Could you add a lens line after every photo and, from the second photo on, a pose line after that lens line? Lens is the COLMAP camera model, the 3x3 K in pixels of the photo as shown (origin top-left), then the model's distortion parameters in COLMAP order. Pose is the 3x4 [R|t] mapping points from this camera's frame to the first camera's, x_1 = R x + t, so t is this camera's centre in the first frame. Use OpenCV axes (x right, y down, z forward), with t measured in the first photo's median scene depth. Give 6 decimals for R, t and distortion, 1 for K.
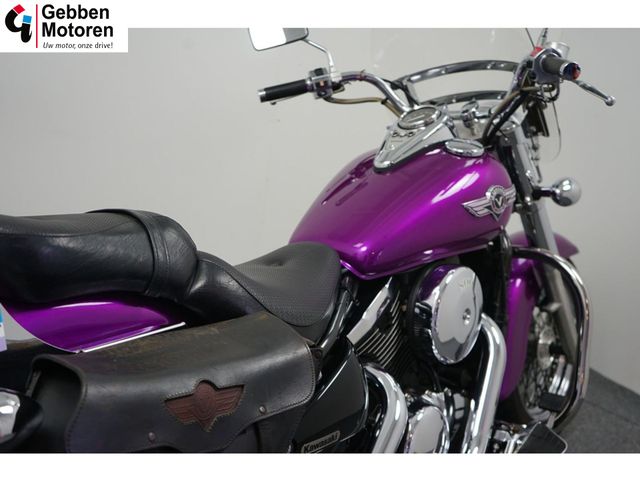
lens RADIAL K [[740.5, 0, 320.0], [0, 740.5, 240.0], [0, 0, 1]] dist [0.030319, 0.022192]
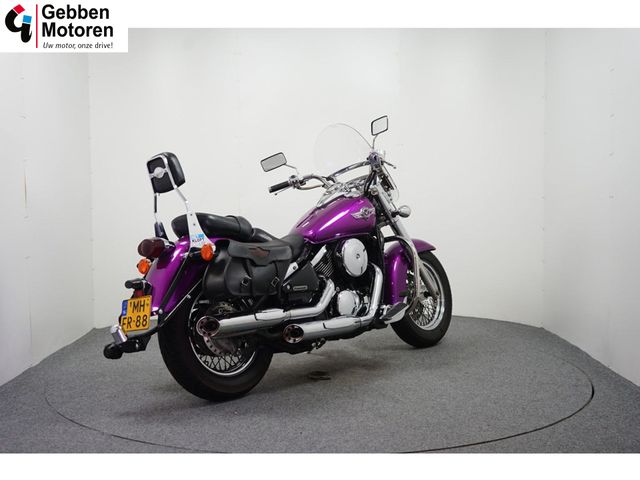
lens RADIAL K [[790.0, 0, 320.0], [0, 790.0, 240.0], [0, 0, 1]] dist [-0.003600, 0.003501]
pose [[0.990672, -0.133219, -0.028671, 0.140280], [0.124699, 0.971104, -0.203486, 0.529174], [0.054951, 0.198013, 0.978658, -1.516523]]
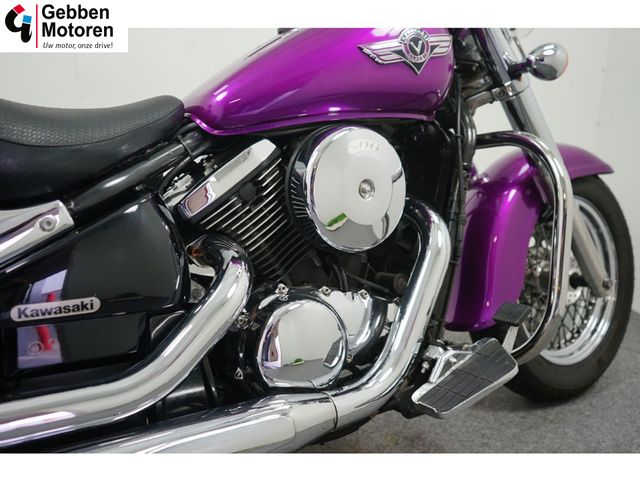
lens RADIAL K [[545.8, 0, 320.0], [0, 545.8, 240.0], [0, 0, 1]] dist [0.037348, 0.004420]
pose [[0.951858, -0.015077, -0.306169, 0.298188], [0.002858, 0.999183, -0.040320, 0.163112], [0.306526, 0.037504, 0.951123, 0.400538]]
